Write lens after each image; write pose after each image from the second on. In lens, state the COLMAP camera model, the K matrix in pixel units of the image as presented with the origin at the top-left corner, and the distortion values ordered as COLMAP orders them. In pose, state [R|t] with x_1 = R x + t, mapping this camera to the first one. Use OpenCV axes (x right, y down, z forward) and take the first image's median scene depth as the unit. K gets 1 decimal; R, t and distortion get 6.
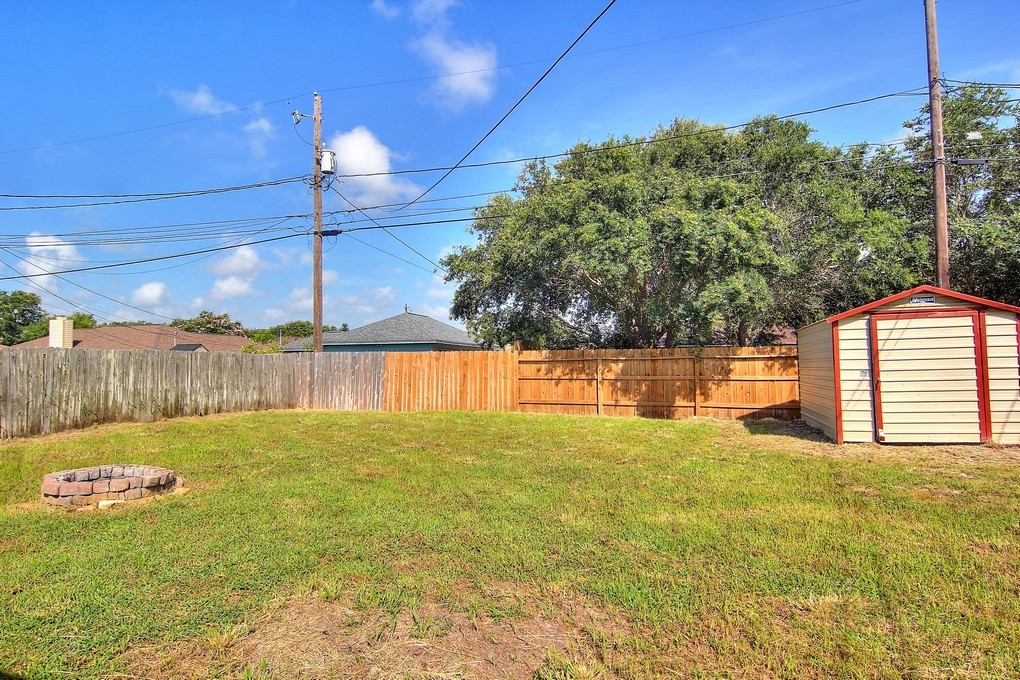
lens RADIAL K [[575.1, 0, 510.0], [0, 575.1, 340.0], [0, 0, 1]] dist [-0.005429, -0.002595]
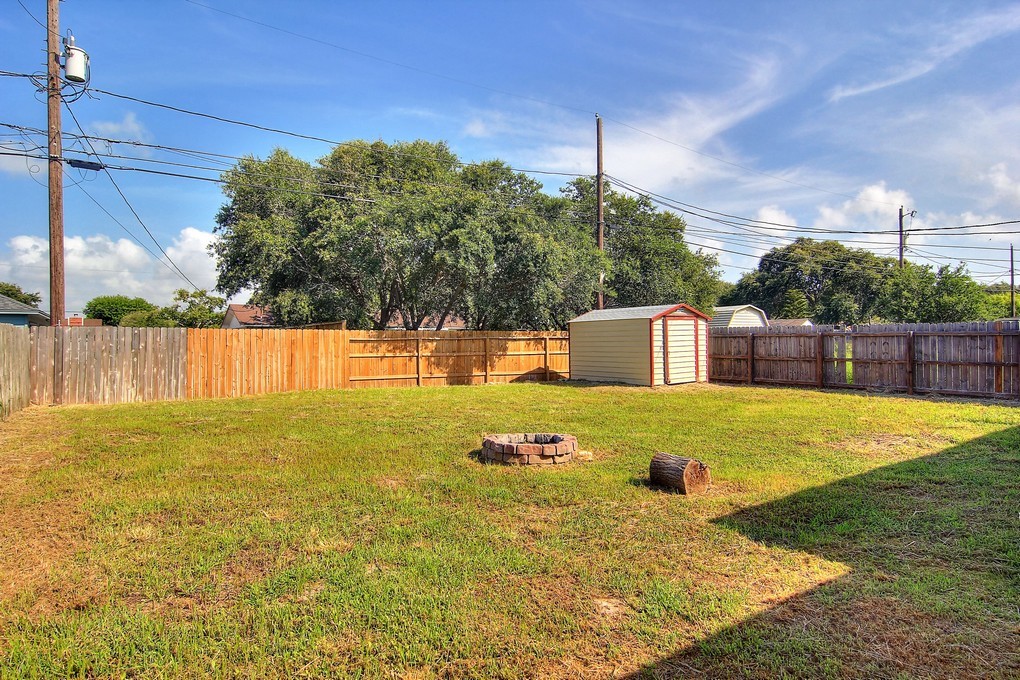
lens RADIAL K [[575.1, 0, 510.0], [0, 575.1, 340.0], [0, 0, 1]] dist [-0.005429, -0.002595]
pose [[0.614094, 0.004666, 0.789219, -0.660722], [-0.033085, 0.999256, 0.019836, 0.006160], [-0.788539, -0.038293, 0.613791, 0.135136]]
